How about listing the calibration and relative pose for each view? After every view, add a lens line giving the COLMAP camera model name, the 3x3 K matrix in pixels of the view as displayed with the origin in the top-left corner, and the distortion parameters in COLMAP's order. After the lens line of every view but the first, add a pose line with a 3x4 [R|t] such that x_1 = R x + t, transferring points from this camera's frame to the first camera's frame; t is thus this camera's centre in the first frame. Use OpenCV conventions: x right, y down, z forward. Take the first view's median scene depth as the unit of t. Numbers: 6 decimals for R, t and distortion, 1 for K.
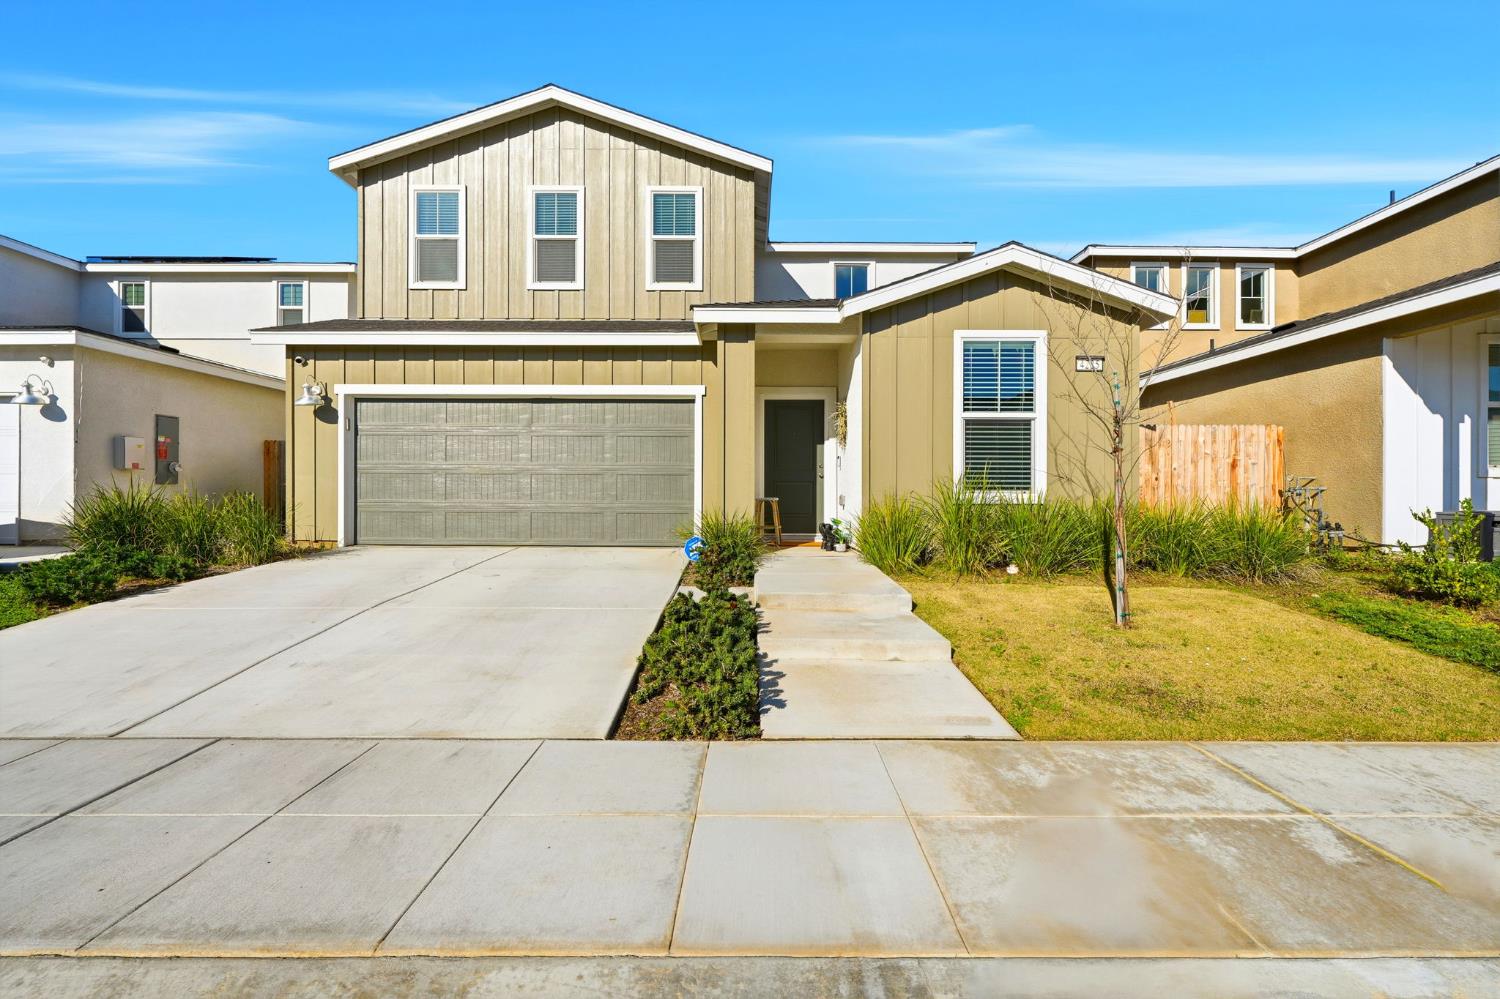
lens RADIAL K [[669.0, 0, 750.3], [0, 669.0, 495.8], [0, 0, 1]] dist [-0.002702, 0.000391]
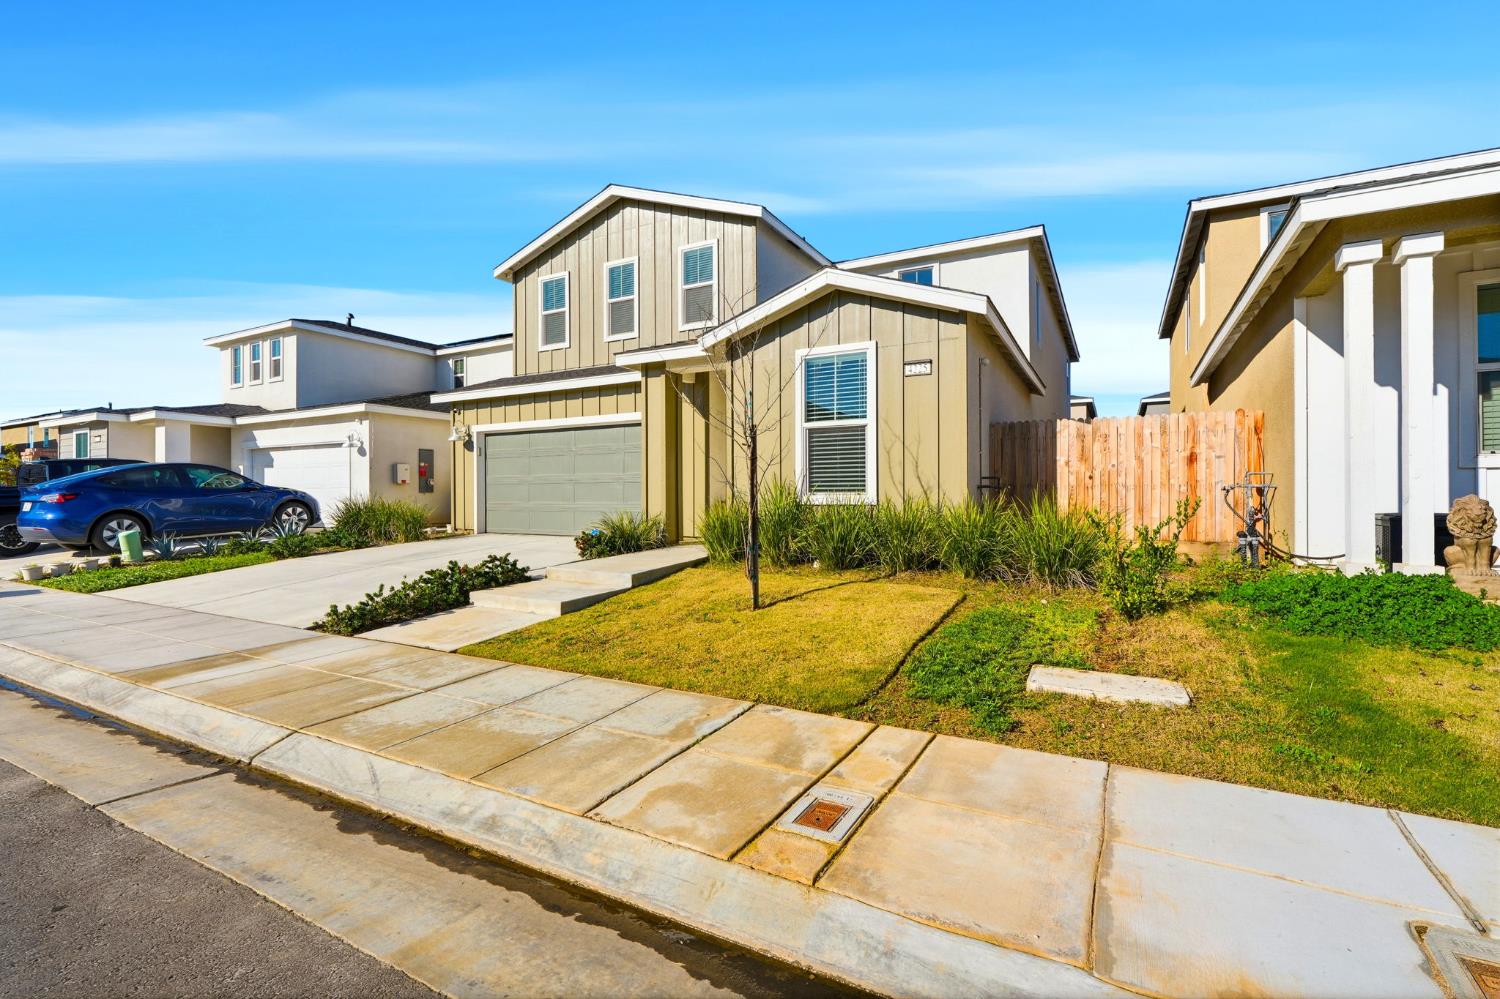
lens RADIAL K [[669.0, 0, 750.3], [0, 669.0, 495.8], [0, 0, 1]] dist [-0.002702, 0.000391]
pose [[0.877007, -0.007001, -0.480427, 0.668291], [0.005600, 0.999975, -0.004350, 0.001308], [0.480446, 0.001124, 0.877024, -0.019173]]
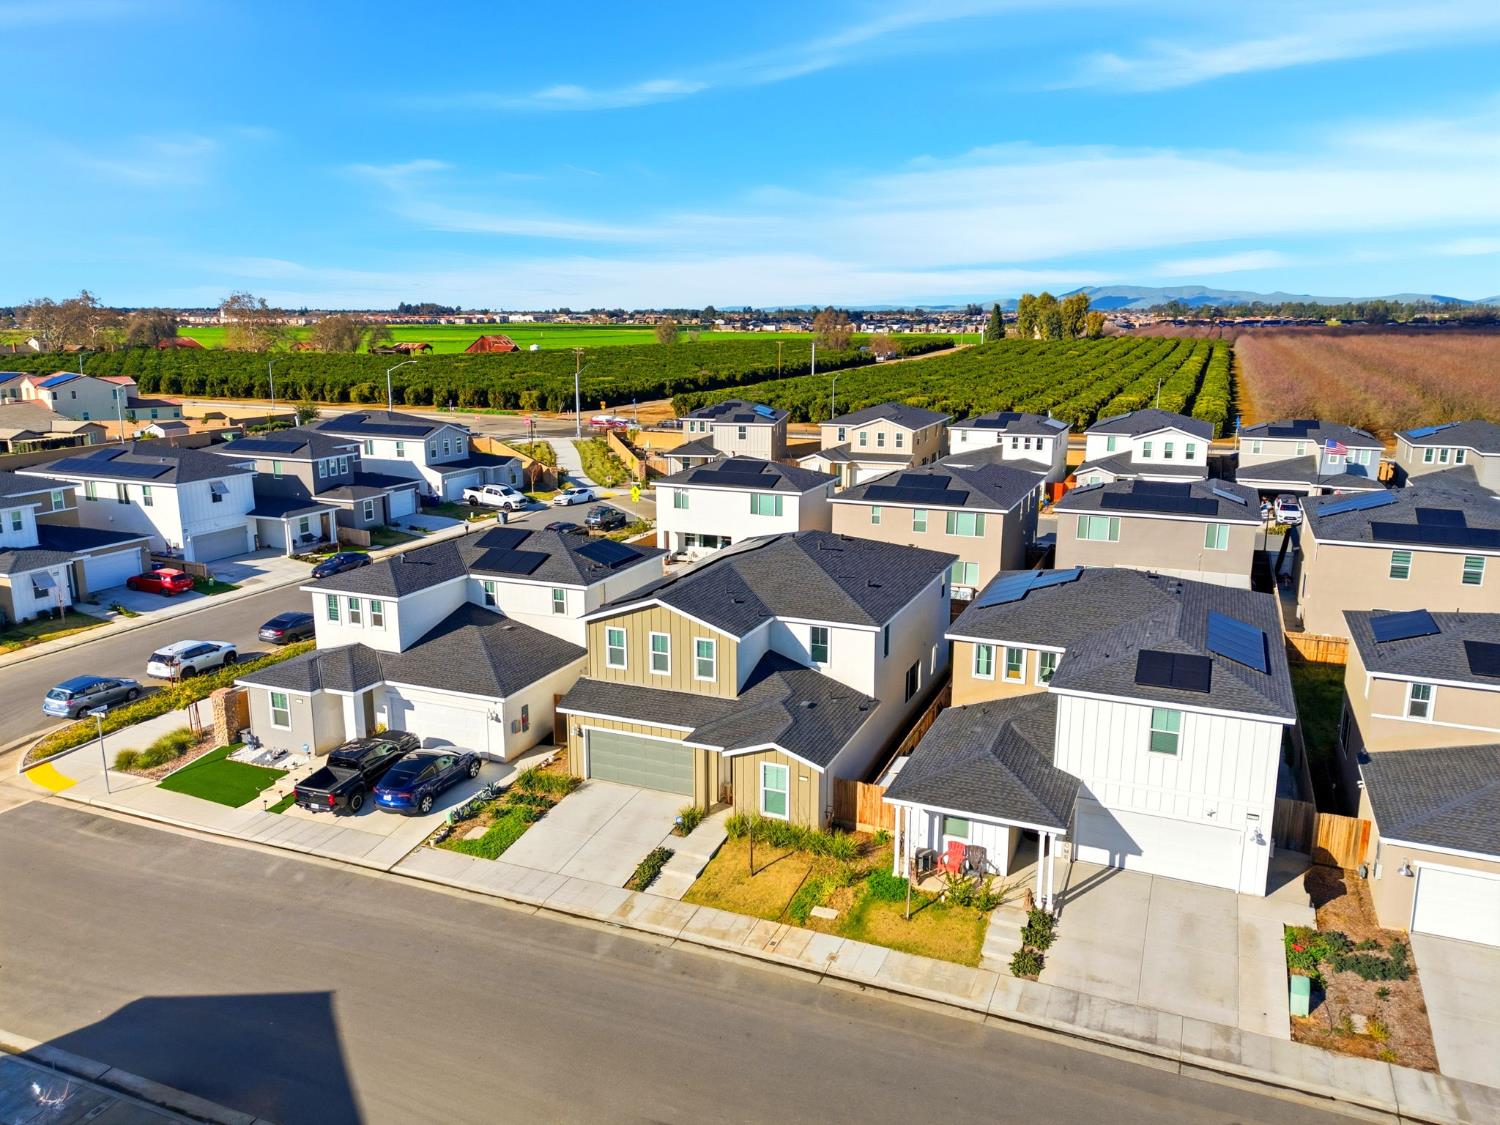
lens RADIAL K [[1083.0, 0, 750.0], [0, 1083.0, 562.5], [0, 0, 1]] dist [0.055311, -0.000130]
pose [[0.922212, 0.081297, -0.378043, 1.746373], [0.002770, 0.976236, 0.216693, -1.872659], [0.386676, -0.200884, 0.900071, -2.771729]]
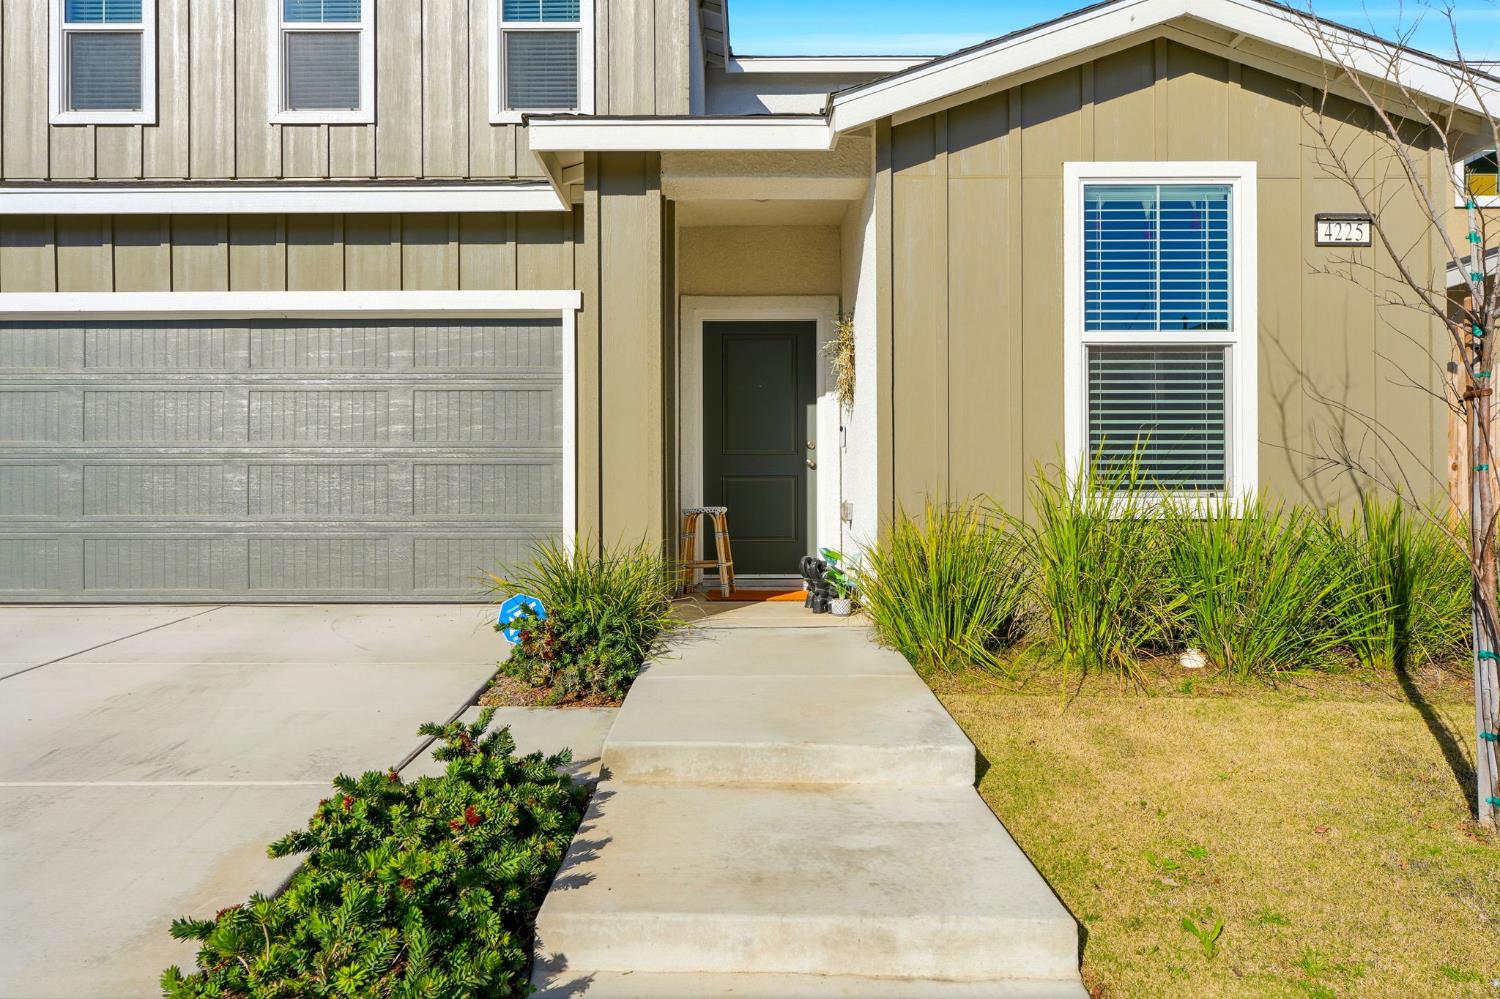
lens RADIAL K [[998.6, 0, 750.0], [0, 998.6, 499.5], [0, 0, 1]] dist [-0.006972, 0.000429]
pose [[0.999981, -0.006235, -0.000052, 0.064146], [0.006235, 0.999979, 0.001533, -0.004429], [0.000042, -0.001534, 0.999999, 0.237424]]
